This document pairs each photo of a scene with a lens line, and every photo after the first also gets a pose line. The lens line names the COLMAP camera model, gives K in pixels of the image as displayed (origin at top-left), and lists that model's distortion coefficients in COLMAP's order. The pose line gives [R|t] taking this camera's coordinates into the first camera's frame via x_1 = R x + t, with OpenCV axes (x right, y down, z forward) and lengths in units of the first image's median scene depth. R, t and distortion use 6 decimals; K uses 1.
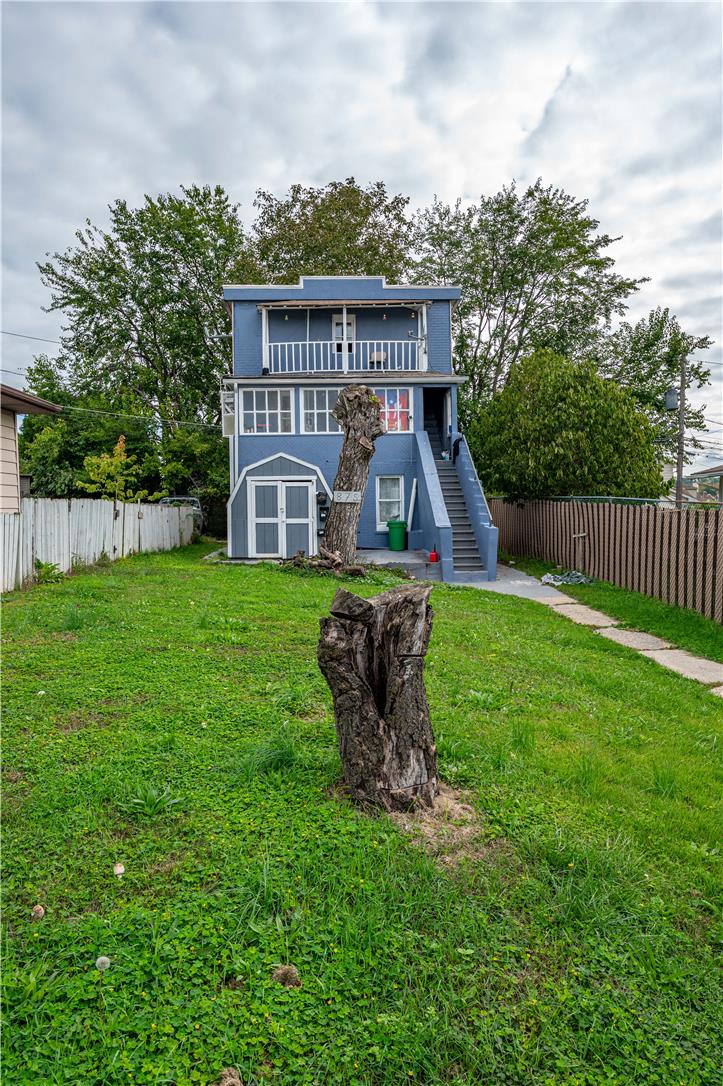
lens RADIAL K [[755.2, 0, 363.7], [0, 755.2, 542.5], [0, 0, 1]] dist [0.001552, 0.000190]
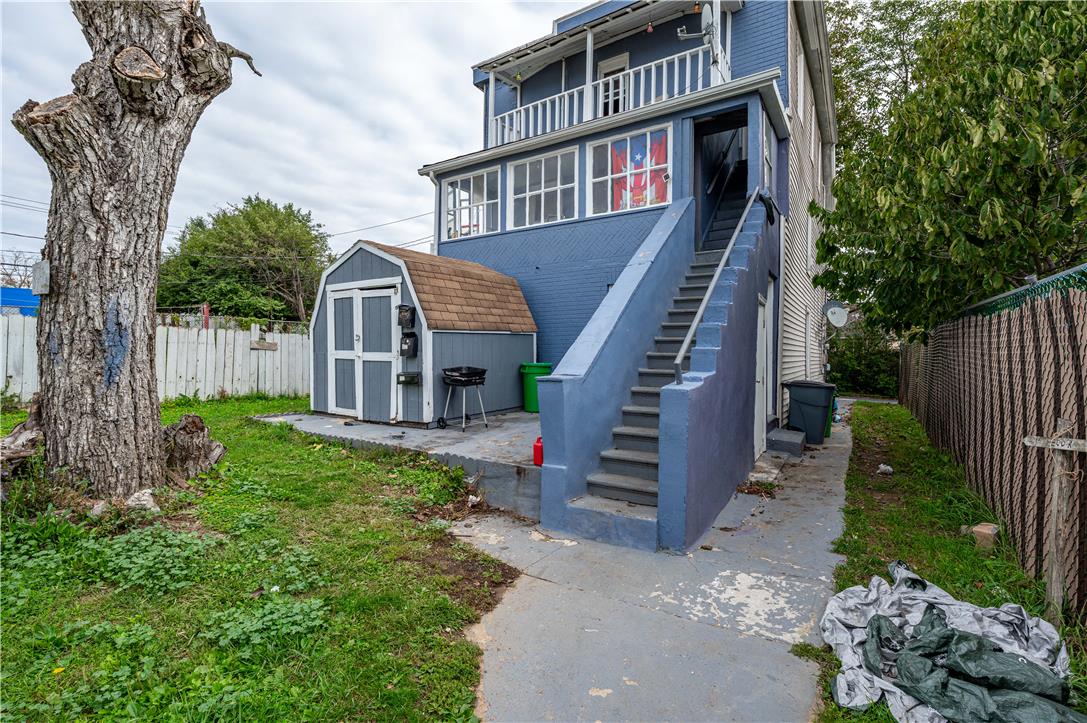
lens RADIAL K [[503.7, 0, 542.9], [0, 503.7, 358.6], [0, 0, 1]] dist [0.002683, 0.000757]
pose [[0.809170, 0.021426, -0.587183, 0.202060], [-0.044992, 0.998660, -0.025561, -0.019183], [0.585849, 0.047102, 0.809050, 0.638167]]
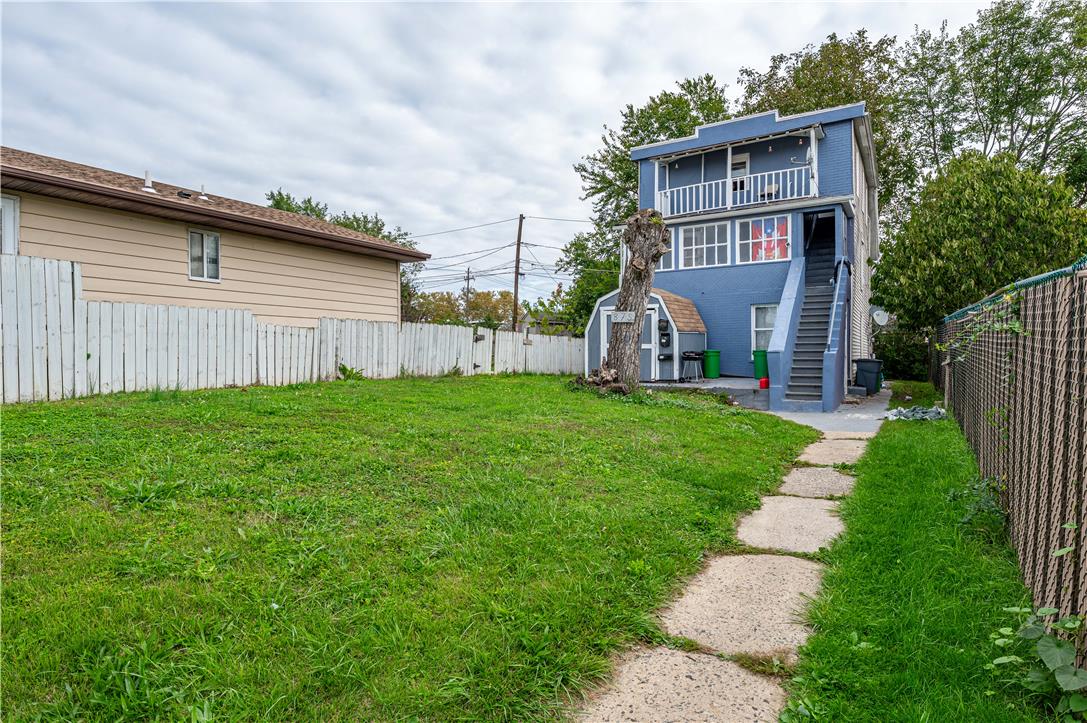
lens RADIAL K [[600.3, 0, 543.9], [0, 600.3, 359.1], [0, 0, 1]] dist [0.001735, 0.001284]
pose [[0.823664, 0.011246, -0.566966, 0.238280], [-0.033918, 0.998990, -0.029459, 0.016500], [0.566062, 0.043495, 0.823214, 0.179637]]
